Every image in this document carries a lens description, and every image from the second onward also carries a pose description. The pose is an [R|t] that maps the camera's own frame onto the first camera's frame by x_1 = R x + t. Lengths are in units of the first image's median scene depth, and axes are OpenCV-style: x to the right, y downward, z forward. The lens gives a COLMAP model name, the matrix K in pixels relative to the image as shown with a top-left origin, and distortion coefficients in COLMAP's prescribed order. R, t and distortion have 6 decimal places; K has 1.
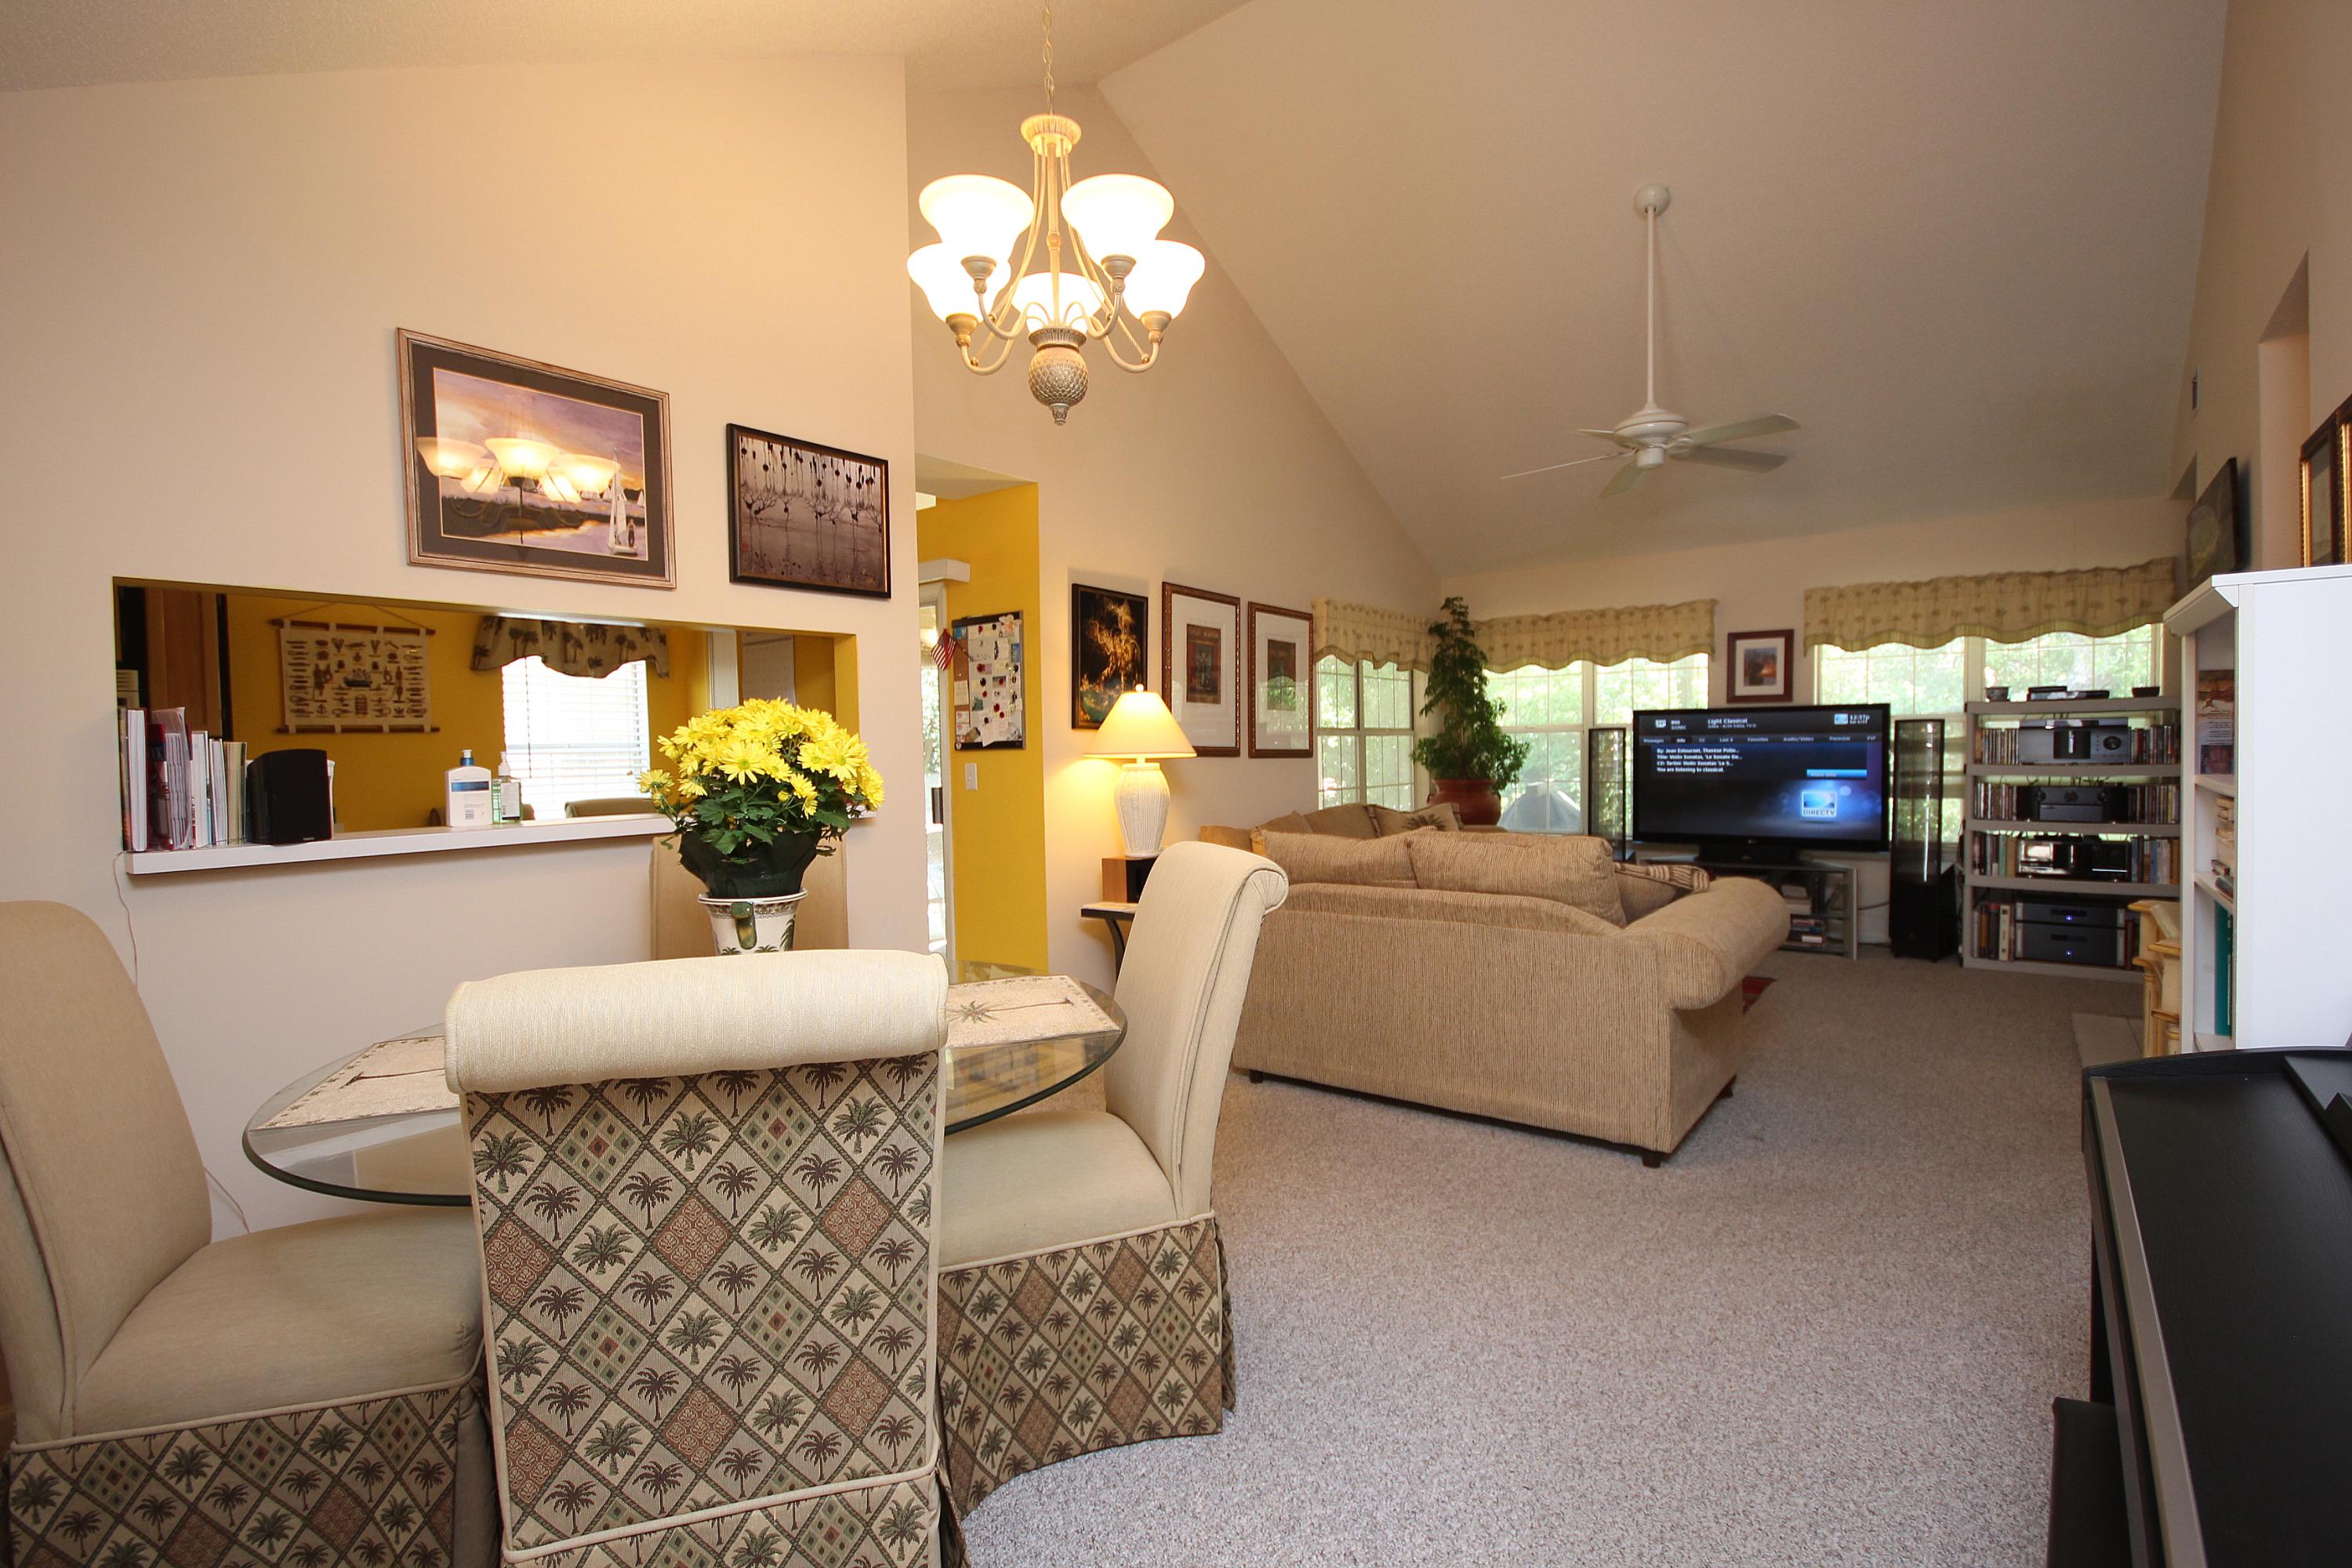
lens RADIAL K [[1085.3, 0, 1168.7], [0, 1085.3, 780.5], [0, 0, 1]] dist [-0.001972, 0.000807]
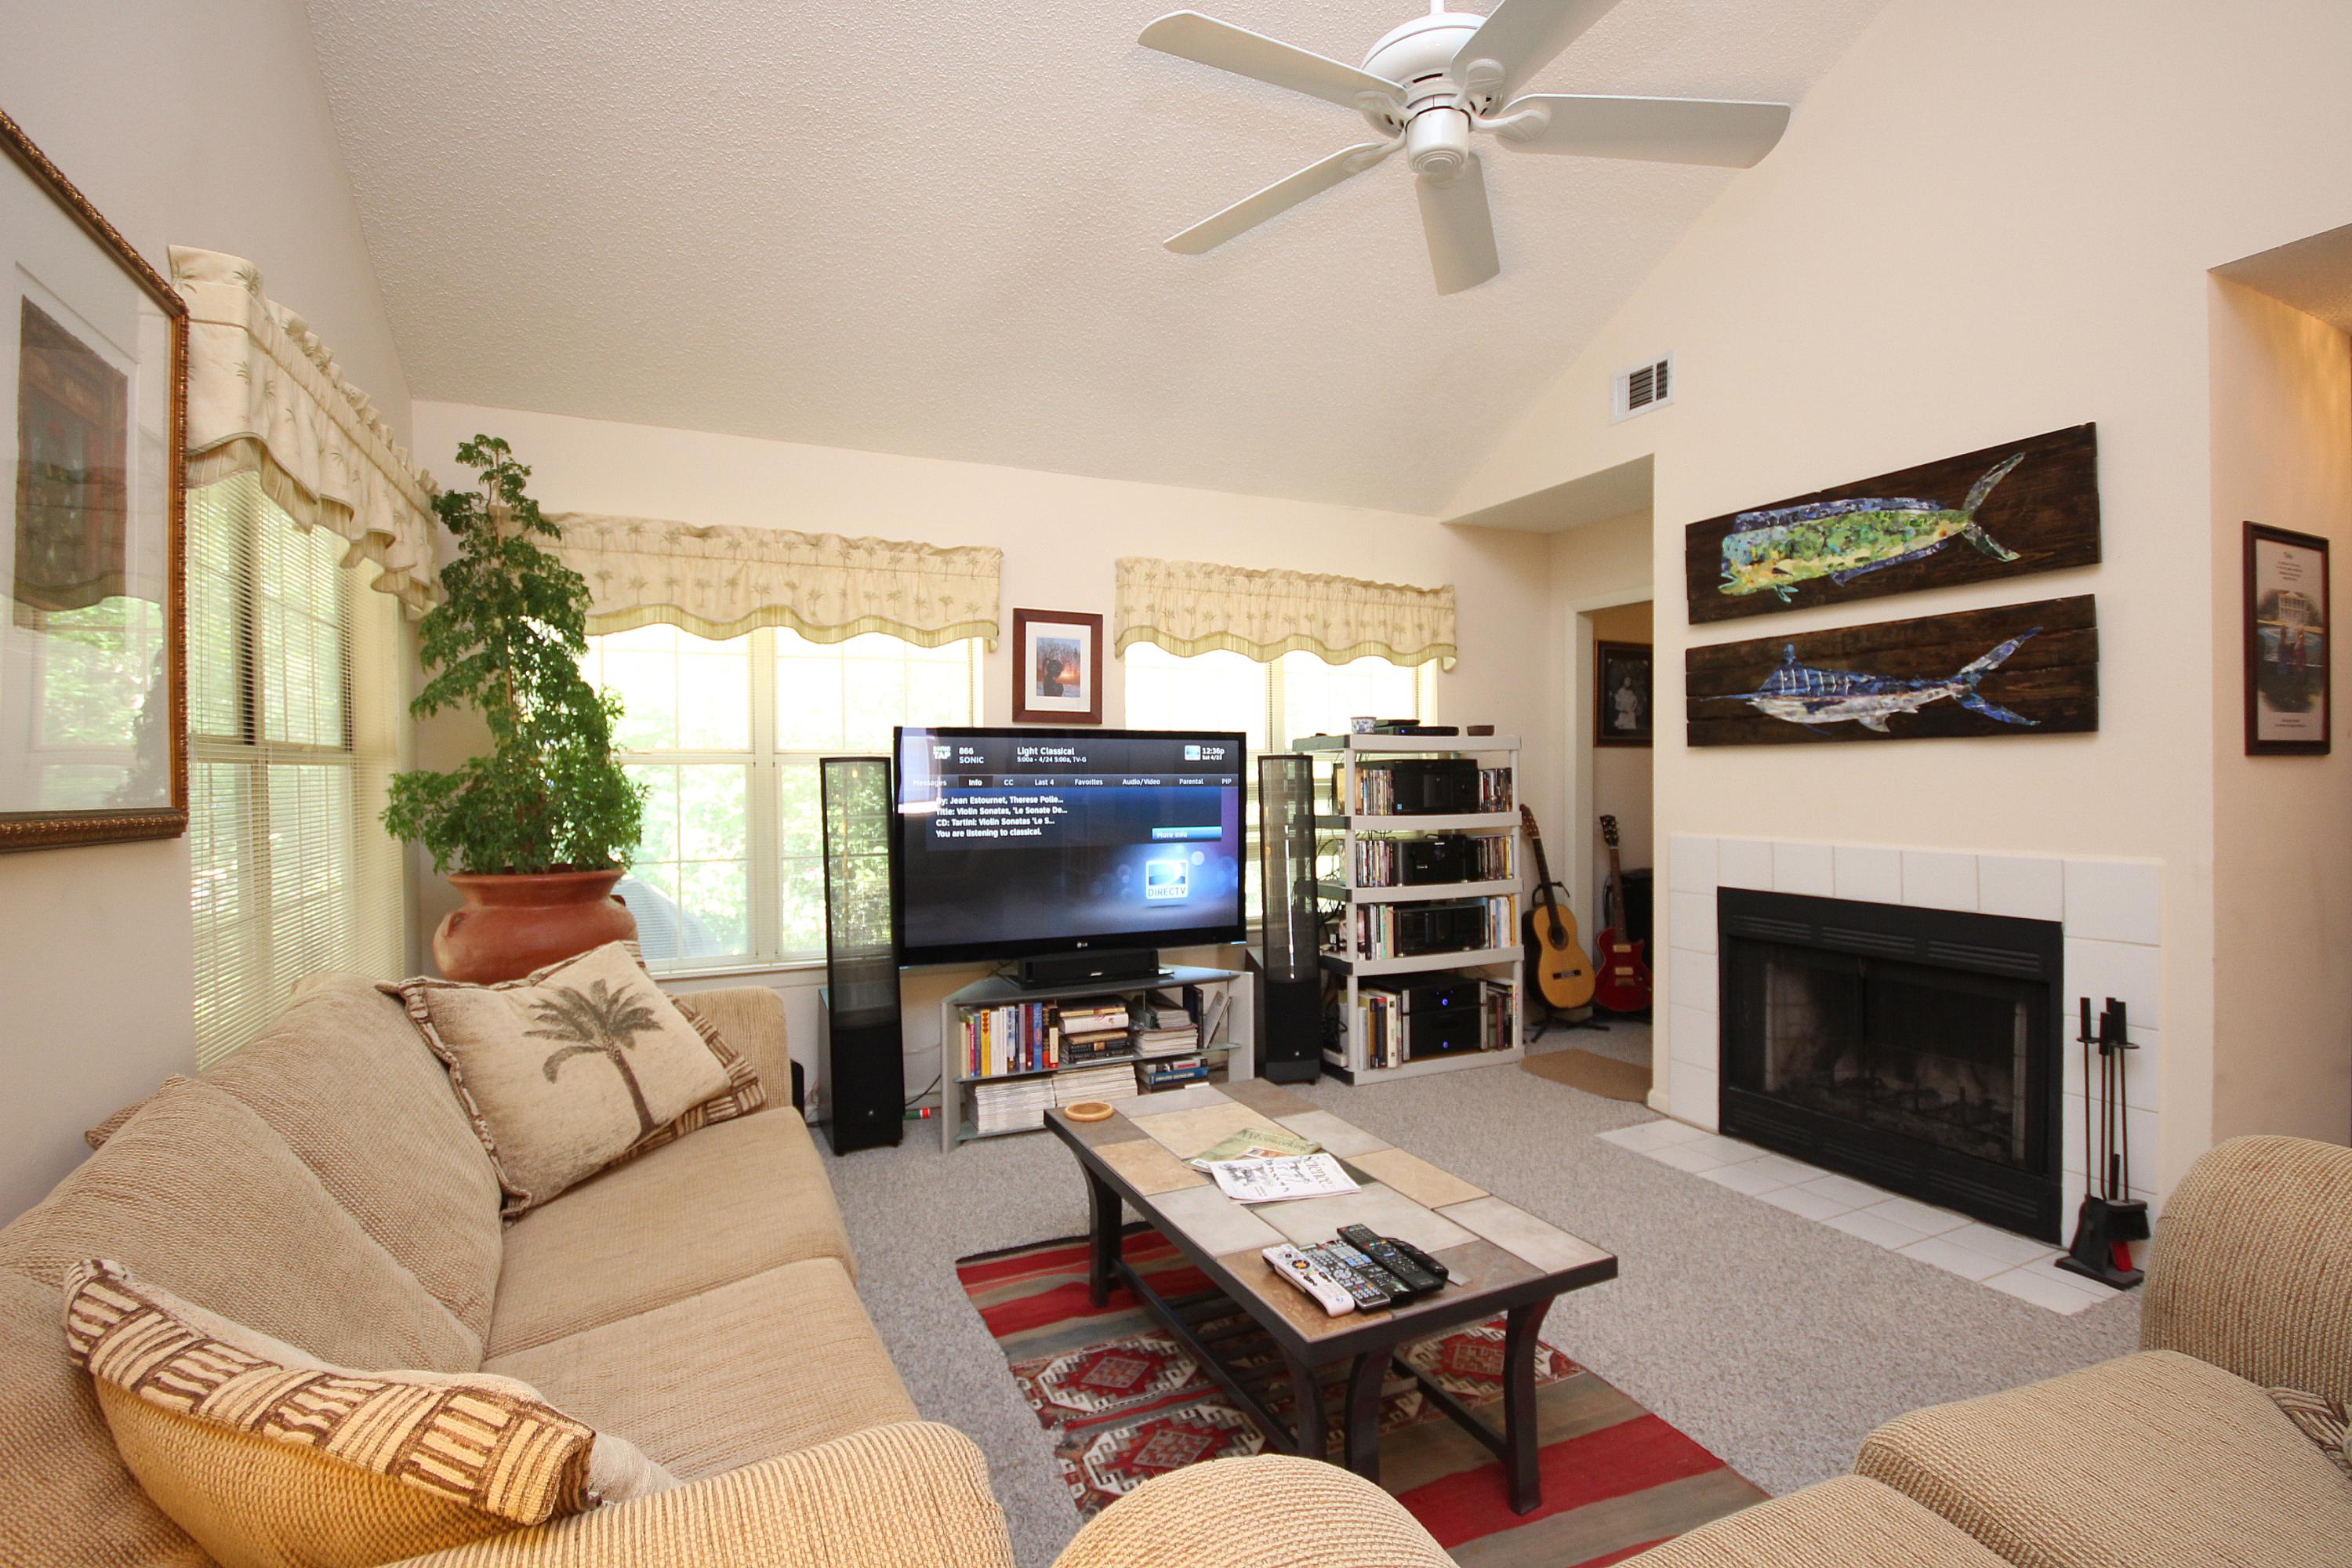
lens RADIAL K [[1085.3, 0, 1176.3], [0, 1085.3, 790.3], [0, 0, 1]] dist [-0.001972, 0.000807]
pose [[0.435816, -0.003174, 0.900030, 0.000779], [0.027319, 0.999580, -0.009704, -0.025267], [-0.899621, 0.028817, 0.435720, 0.677528]]
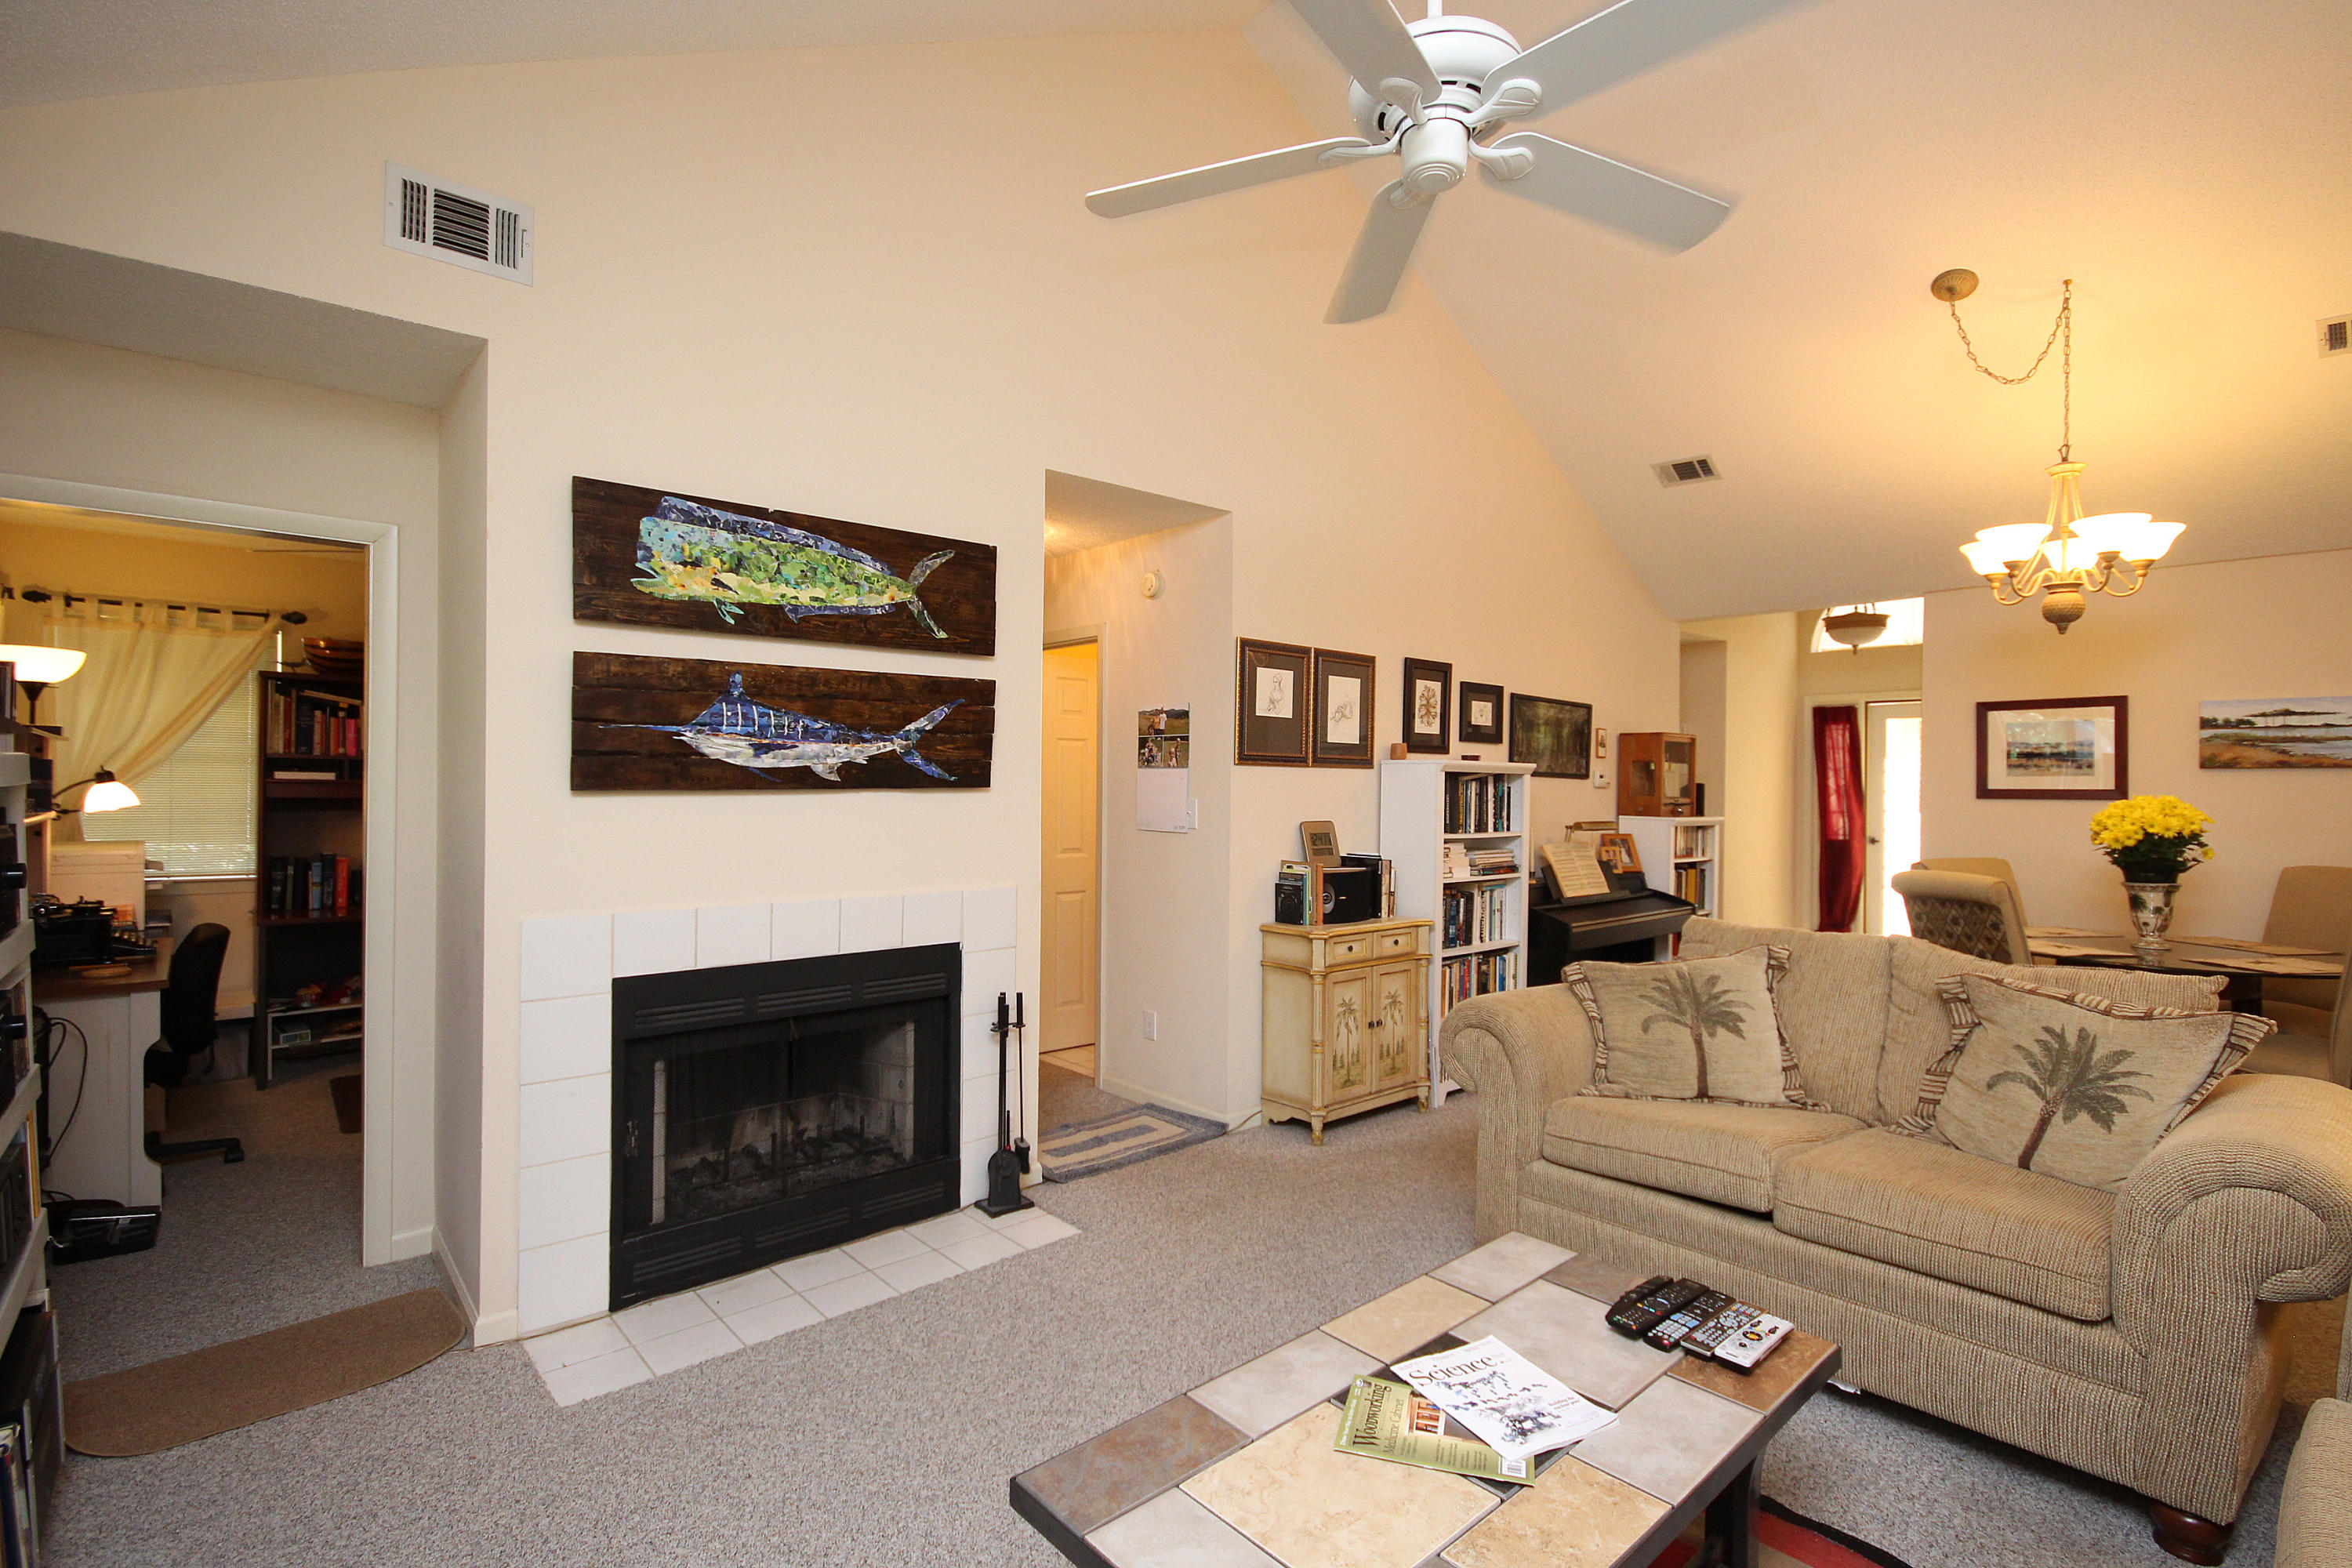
lens RADIAL K [[1085.3, 0, 1194.8], [0, 1085.3, 791.6], [0, 0, 1]] dist [-0.001972, 0.000807]
pose [[-0.987162, 0.010500, 0.159374, 0.615331], [0.015761, 0.999371, 0.031782, -0.079299], [-0.158940, 0.033885, -0.986707, 1.343225]]
